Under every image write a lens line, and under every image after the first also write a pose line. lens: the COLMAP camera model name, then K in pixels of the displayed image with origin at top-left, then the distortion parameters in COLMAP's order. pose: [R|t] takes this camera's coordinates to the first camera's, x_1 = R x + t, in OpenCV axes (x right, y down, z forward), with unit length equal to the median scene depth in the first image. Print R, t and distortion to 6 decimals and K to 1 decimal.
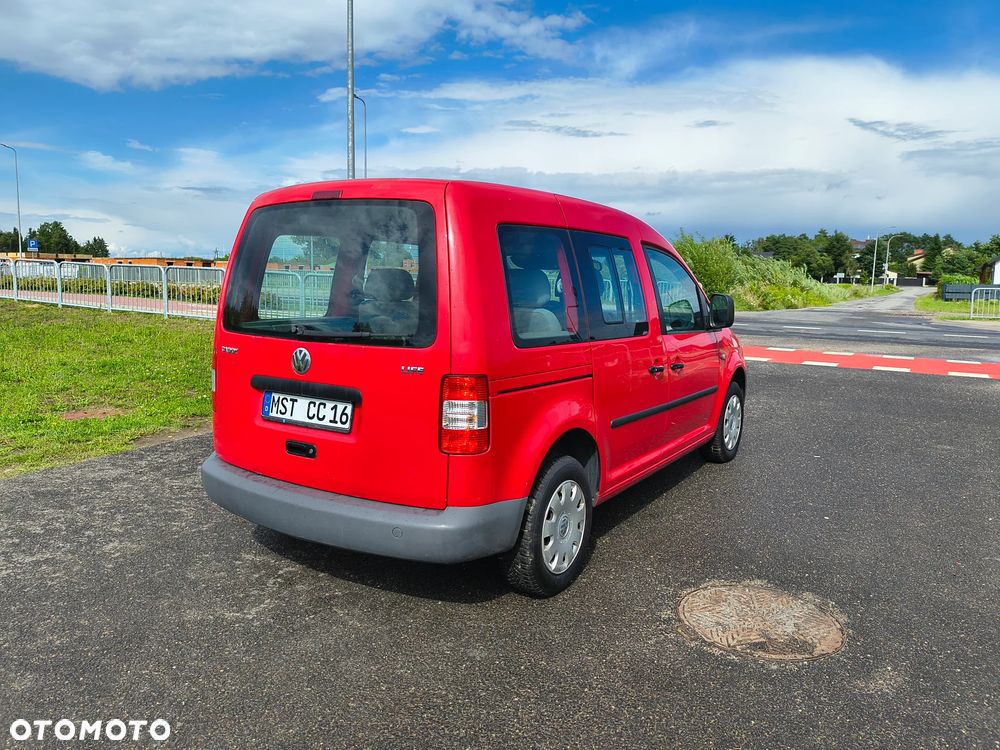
lens RADIAL K [[723.8, 0, 496.2], [0, 723.8, 373.0], [0, 0, 1]] dist [0.044319, -0.055576]
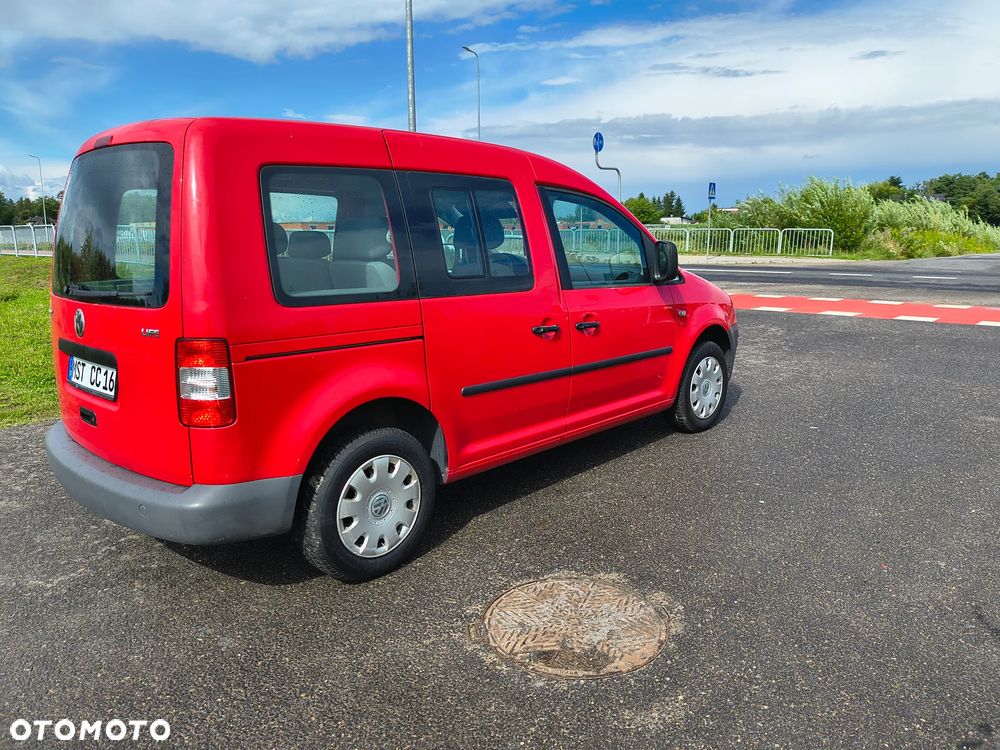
lens RADIAL K [[723.8, 0, 504.7], [0, 723.8, 370.6], [0, 0, 1]] dist [0.044319, -0.055576]
pose [[0.983836, 0.005624, -0.178982, 0.400504], [0.004433, 0.998436, 0.055738, -0.005084], [0.179016, -0.055630, 0.982272, 0.151187]]
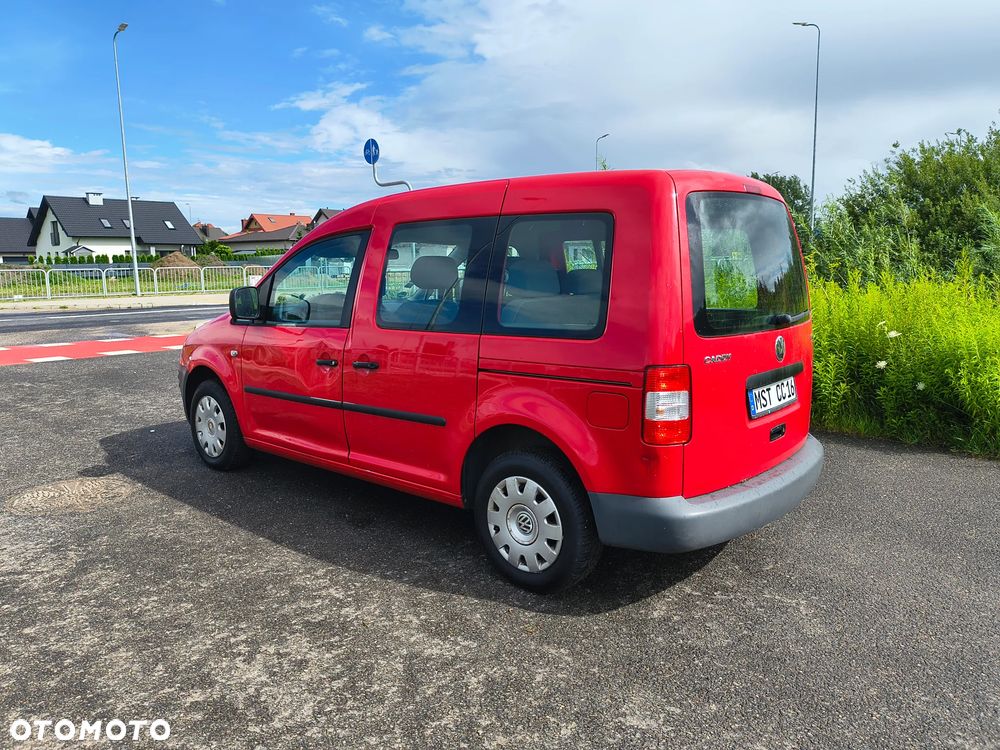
lens RADIAL K [[723.8, 0, 493.8], [0, 723.8, 376.9], [0, 0, 1]] dist [0.044319, -0.055576]
pose [[0.155223, -0.173634, 0.972500, -1.238537], [0.142427, 0.978081, 0.151897, -0.177597], [-0.977558, 0.114932, 0.176551, 1.109028]]
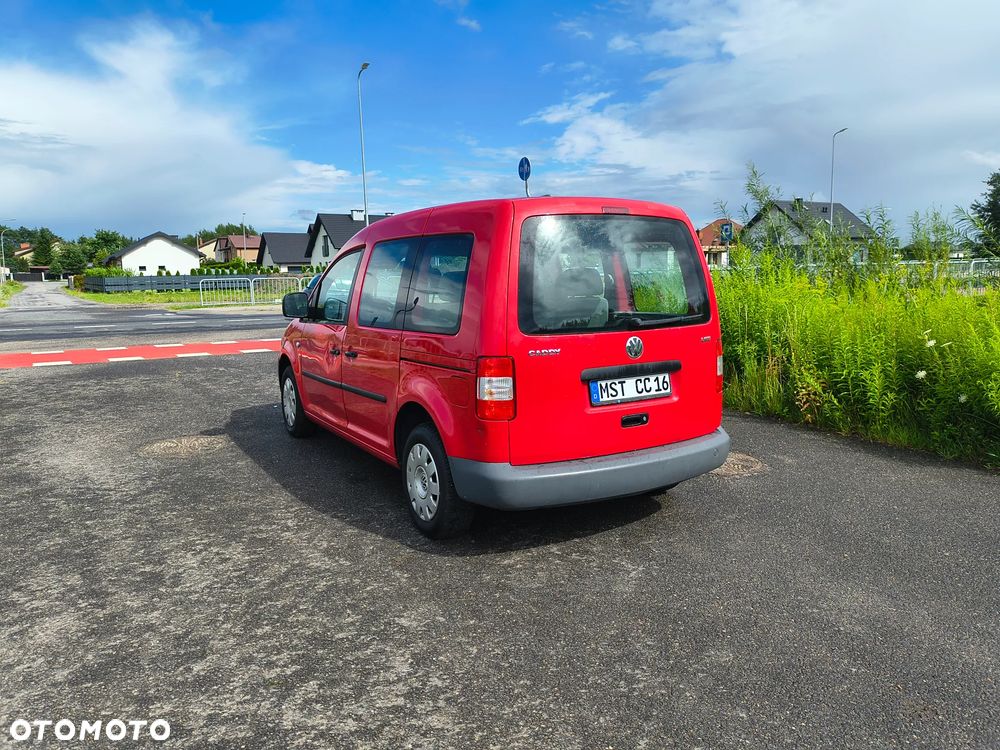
lens RADIAL K [[723.8, 0, 506.4], [0, 723.8, 368.4], [0, 0, 1]] dist [0.044319, -0.055576]
pose [[0.444579, -0.144641, 0.883984, -1.305757], [0.142820, 0.985698, 0.089456, -0.109628], [-0.884280, 0.086480, 0.458878, 0.575673]]
